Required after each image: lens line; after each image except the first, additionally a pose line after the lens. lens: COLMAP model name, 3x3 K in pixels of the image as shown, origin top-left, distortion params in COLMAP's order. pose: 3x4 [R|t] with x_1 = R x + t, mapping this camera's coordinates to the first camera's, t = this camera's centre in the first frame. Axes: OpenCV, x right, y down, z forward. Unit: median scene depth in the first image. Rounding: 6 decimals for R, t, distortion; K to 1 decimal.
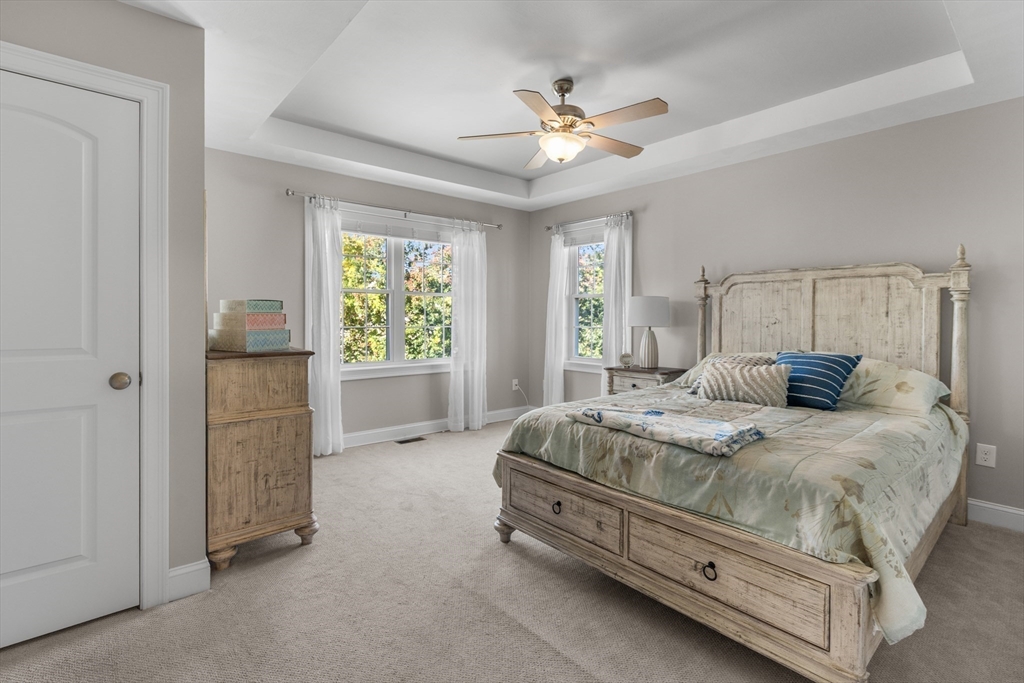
lens RADIAL K [[468.2, 0, 511.3], [0, 468.2, 332.4], [0, 0, 1]] dist [-0.007081, 0.001131]
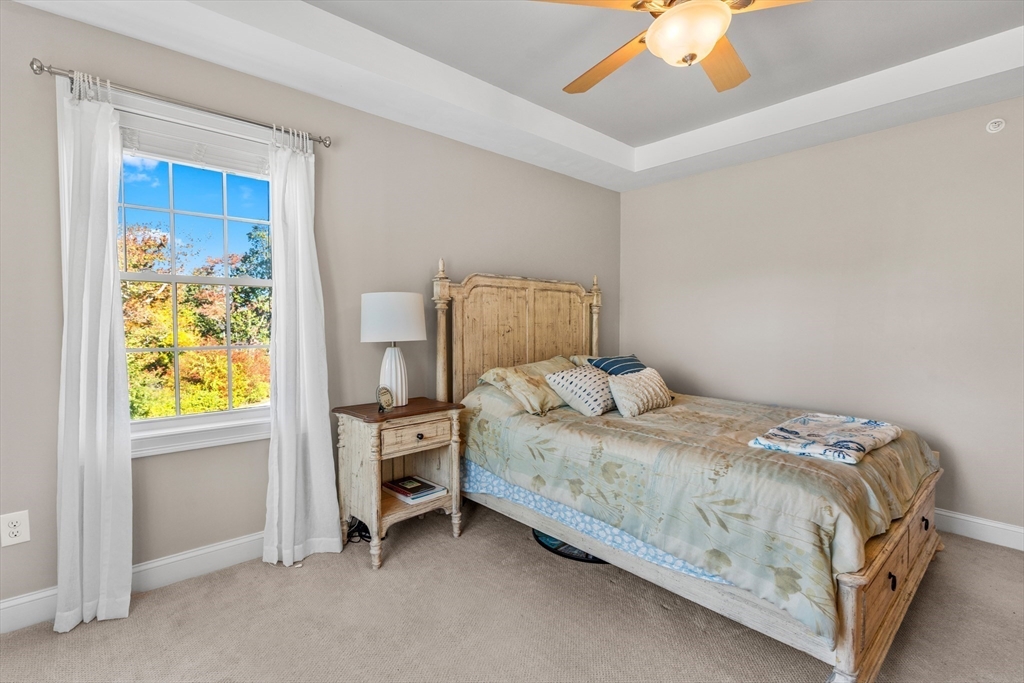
lens RADIAL K [[468.2, 0, 511.2], [0, 468.2, 333.3], [0, 0, 1]] dist [-0.007081, 0.001131]
pose [[0.005733, -0.034025, 0.999405, -0.400461], [0.023956, 0.999139, 0.033879, -0.047373], [-0.999697, 0.023748, 0.006543, 0.982282]]
